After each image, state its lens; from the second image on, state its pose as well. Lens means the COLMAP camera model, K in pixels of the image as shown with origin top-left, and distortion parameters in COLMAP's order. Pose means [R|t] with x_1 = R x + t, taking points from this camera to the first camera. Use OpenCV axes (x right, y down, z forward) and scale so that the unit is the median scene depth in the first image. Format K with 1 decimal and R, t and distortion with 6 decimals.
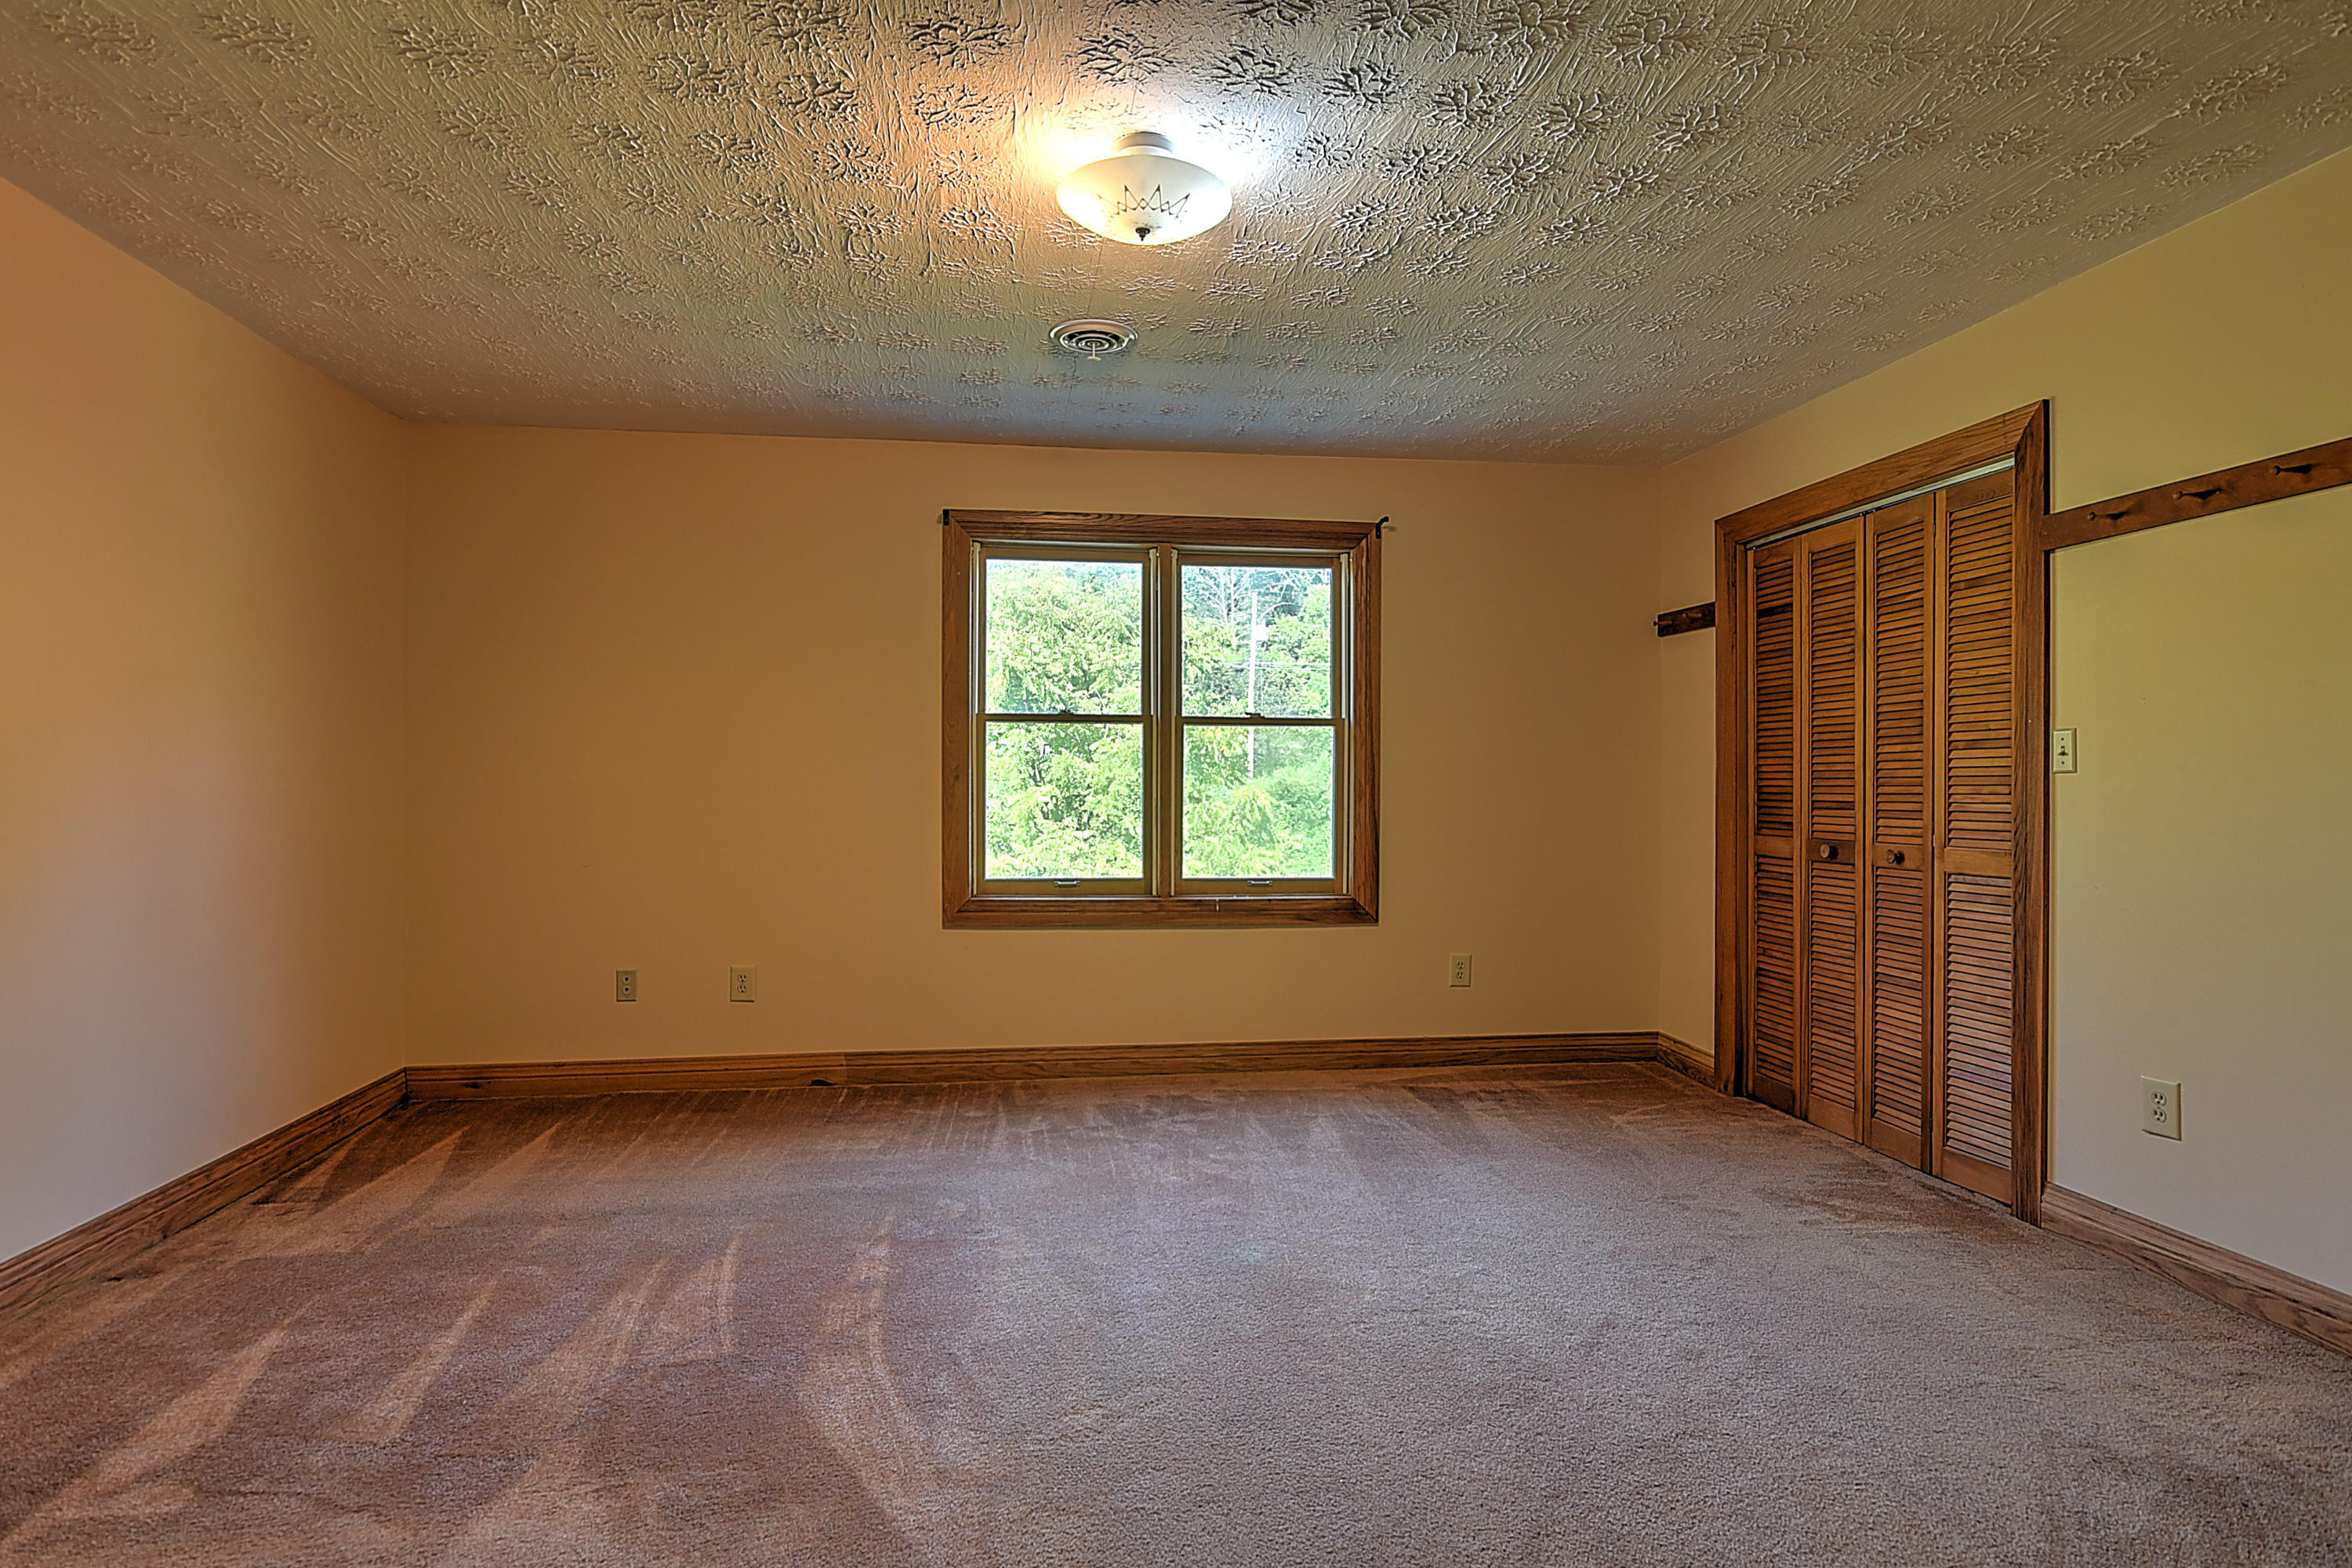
lens RADIAL K [[1217.7, 0, 1161.2], [0, 1217.7, 789.3], [0, 0, 1]] dist [0.005227, 0.000601]
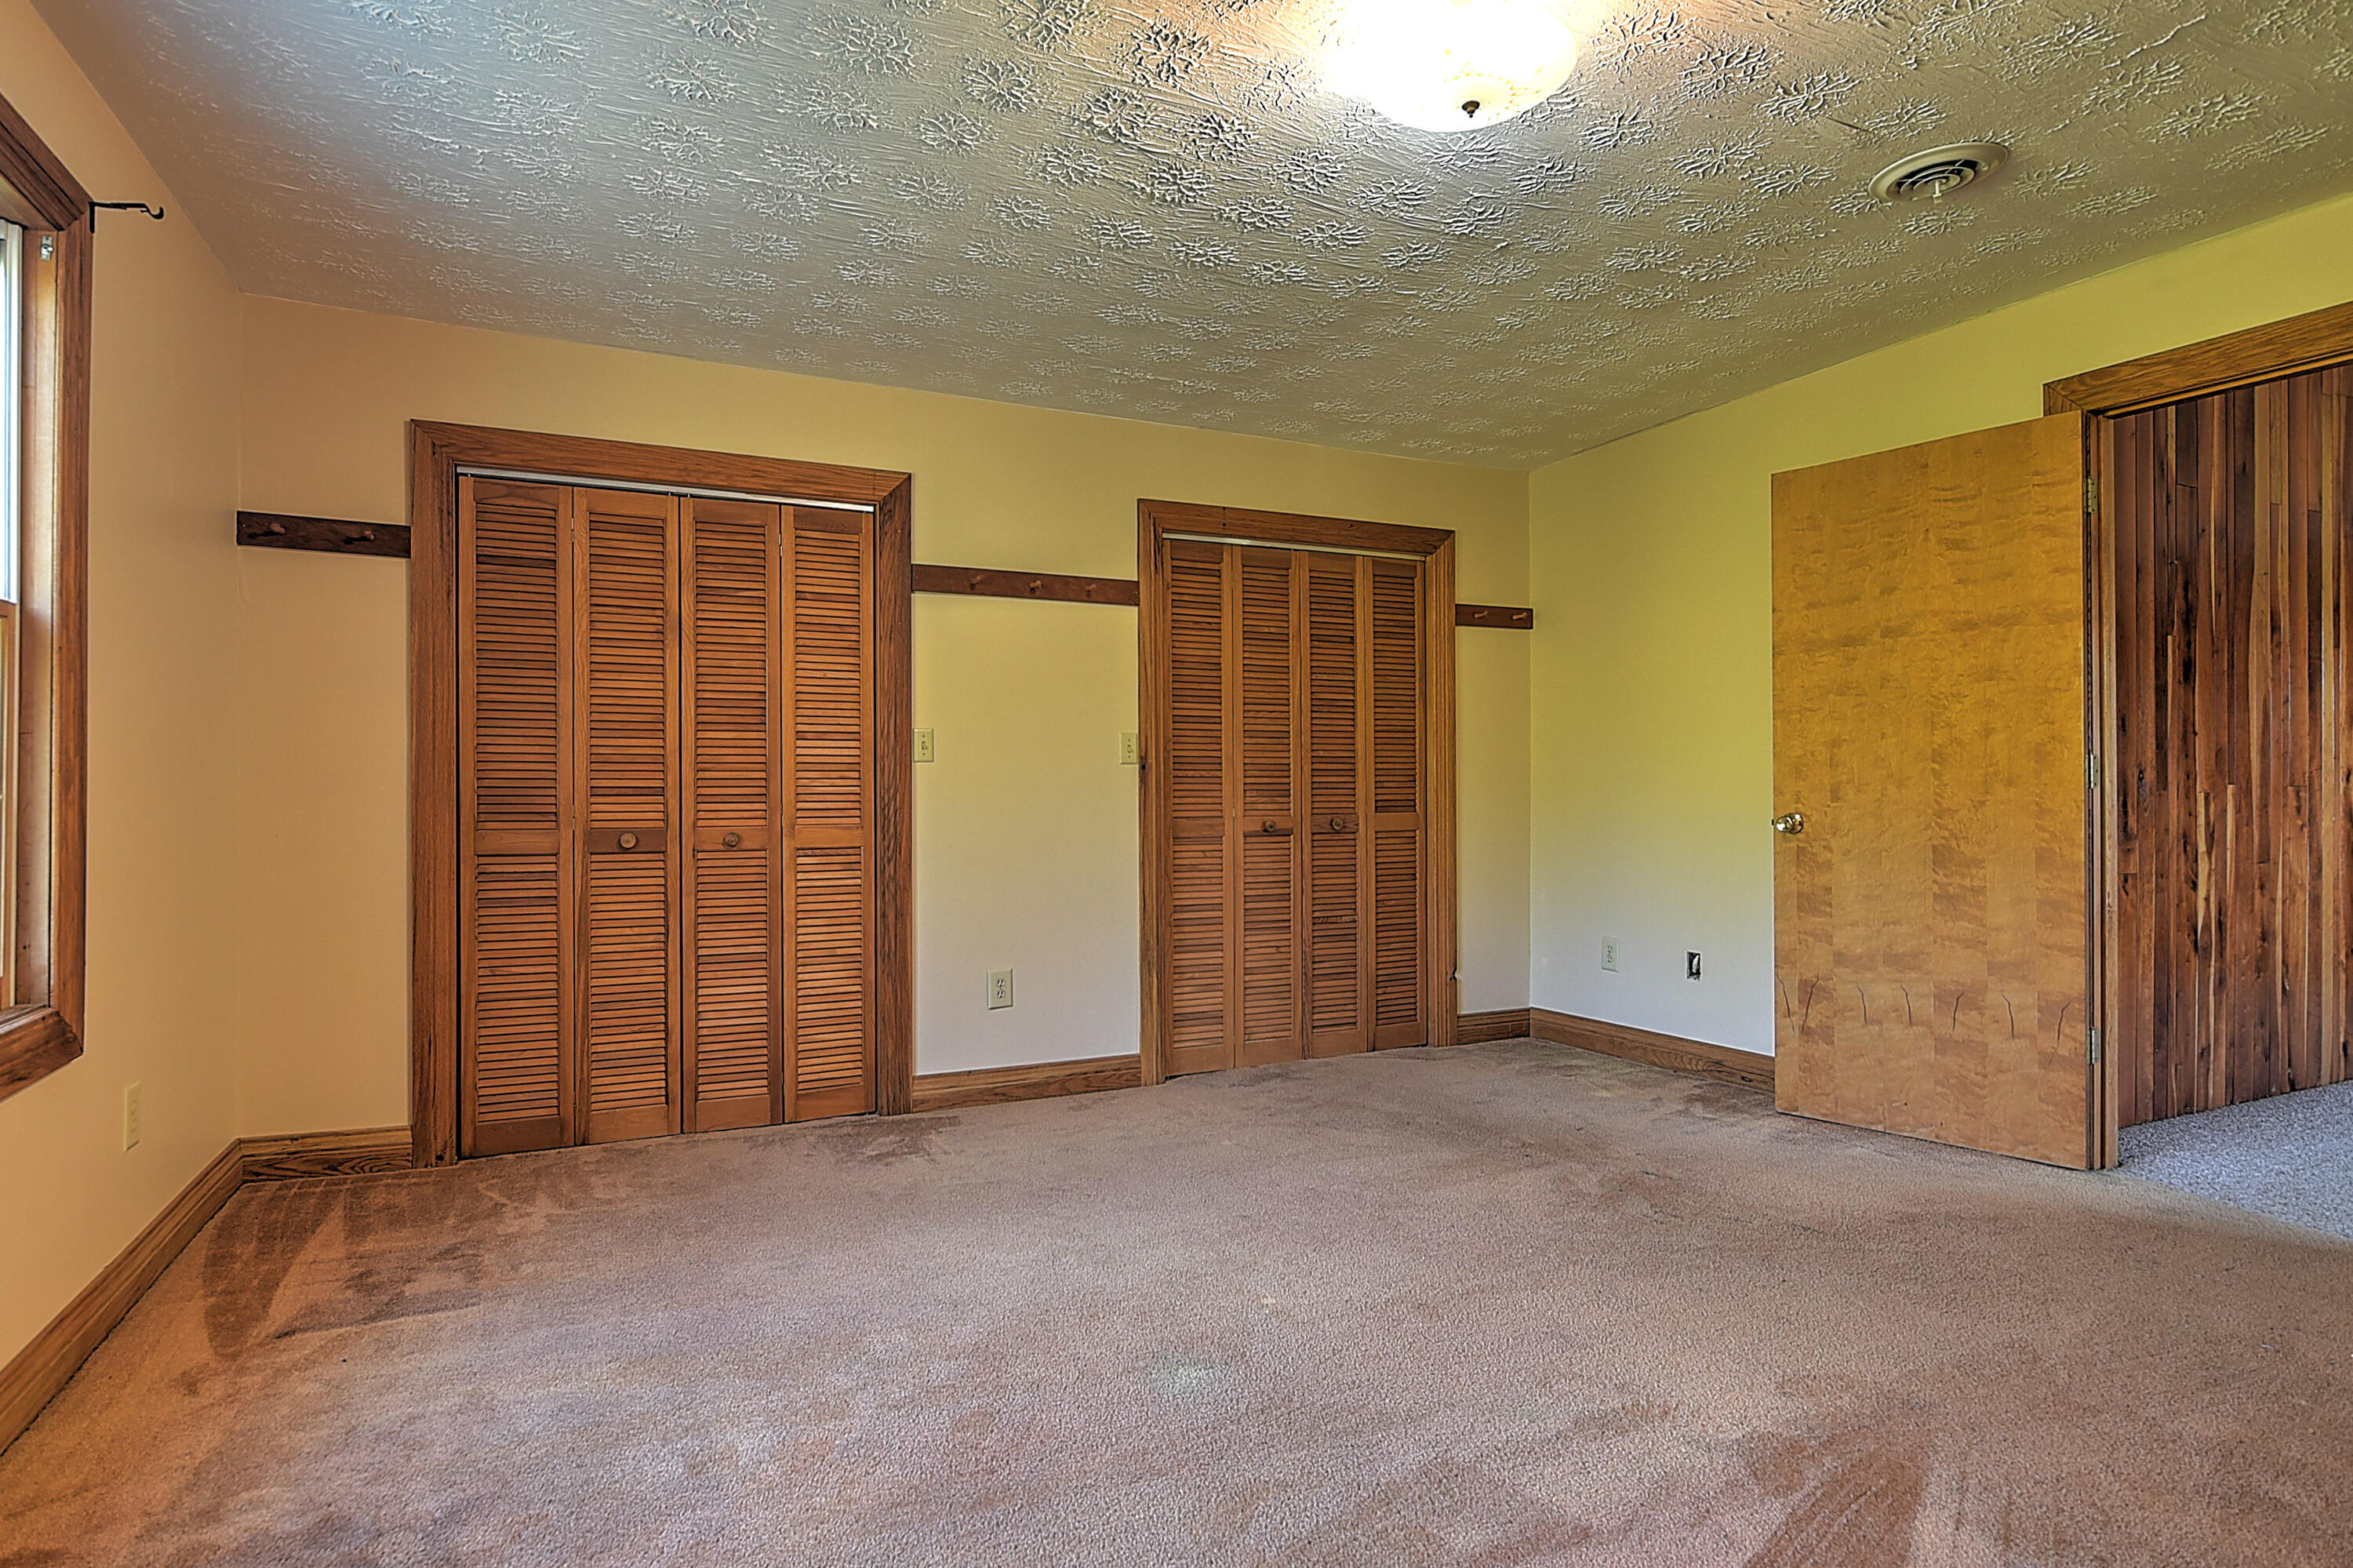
lens RADIAL K [[1218.3, 0, 1163.9], [0, 1218.3, 791.1], [0, 0, 1]] dist [0.005227, 0.000601]
pose [[-0.290841, -0.004587, 0.956760, -0.478969], [0.003567, 0.999976, 0.005879, 0.009256], [-0.956765, 0.005123, -0.290818, 0.907739]]
